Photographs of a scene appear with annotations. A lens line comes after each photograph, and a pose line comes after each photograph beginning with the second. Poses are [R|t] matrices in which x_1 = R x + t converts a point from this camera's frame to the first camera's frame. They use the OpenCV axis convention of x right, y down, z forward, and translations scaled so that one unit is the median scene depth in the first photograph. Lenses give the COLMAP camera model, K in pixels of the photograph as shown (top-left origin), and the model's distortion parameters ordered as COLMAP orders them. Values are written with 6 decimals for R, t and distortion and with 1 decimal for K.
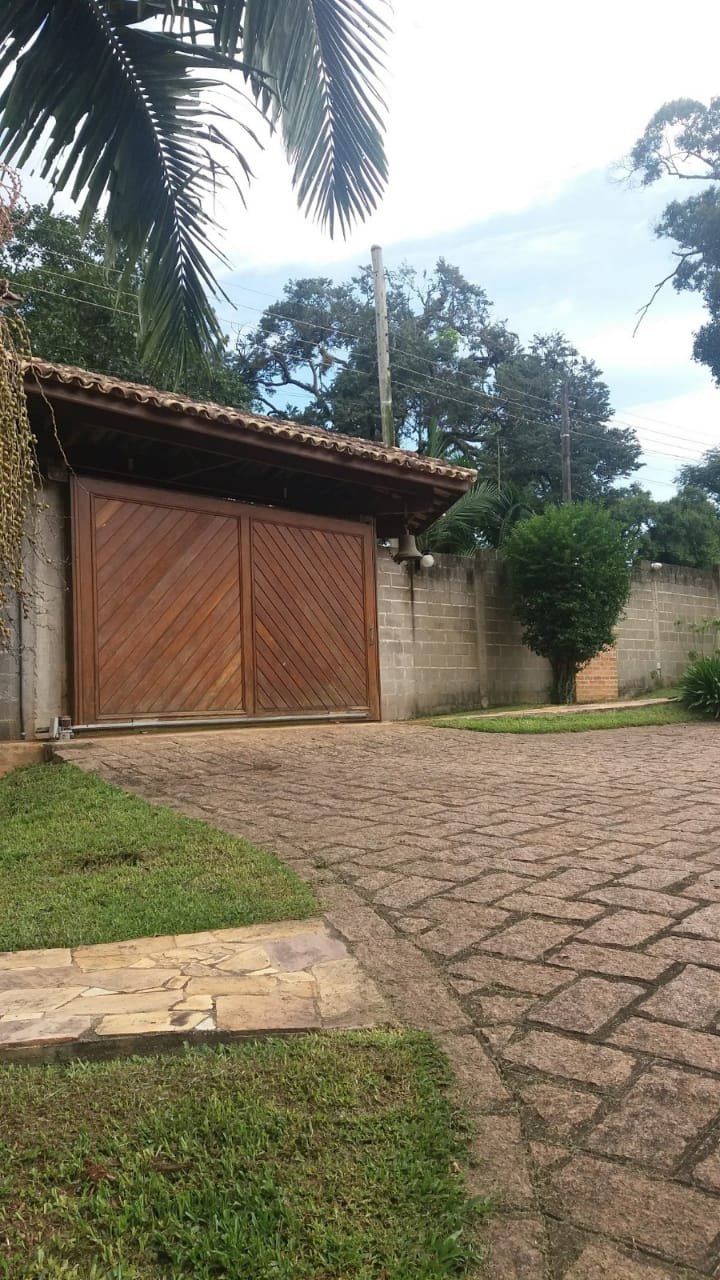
lens RADIAL K [[1096.6, 0, 340.6], [0, 1096.6, 642.1], [0, 0, 1]] dist [0.079897, -0.194093]
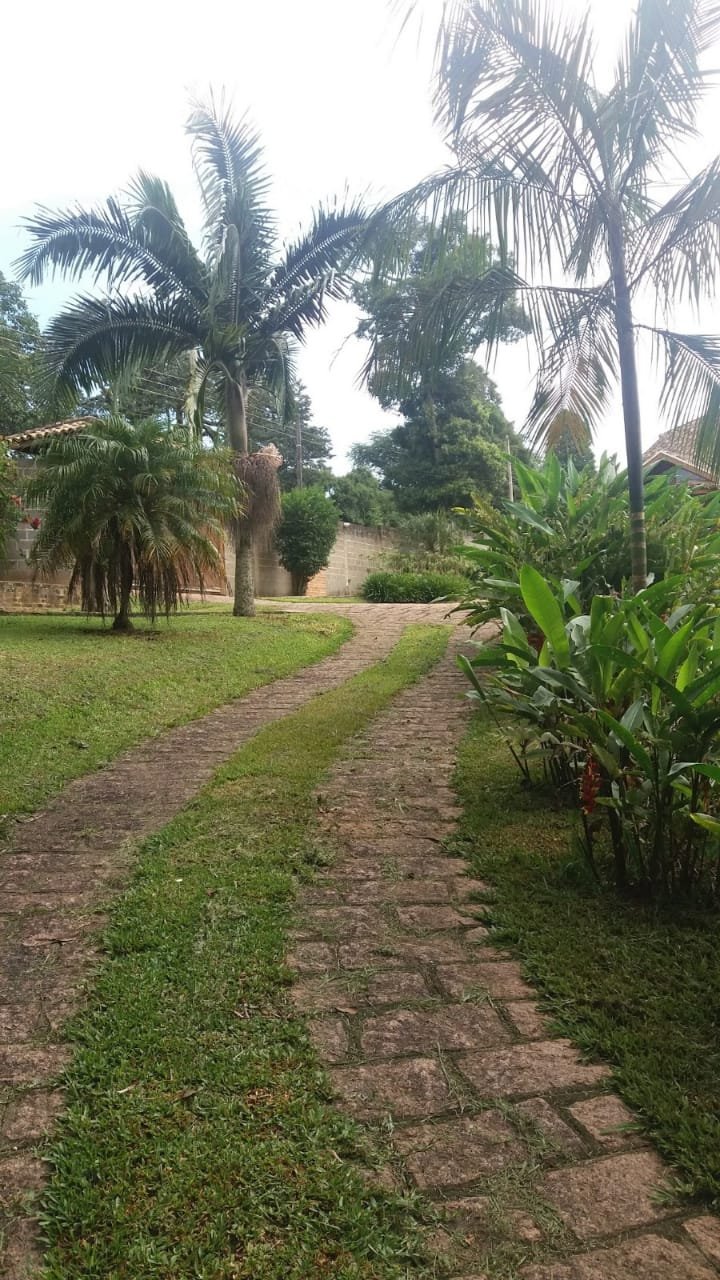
lens RADIAL K [[1096.6, 0, 340.6], [0, 1096.6, 642.1], [0, 0, 1]] dist [0.079897, -0.194093]
pose [[0.955997, 0.004006, 0.293348, -0.154900], [-0.016197, 0.999102, 0.039141, 0.032568], [-0.292928, -0.042170, 0.955204, -0.437726]]
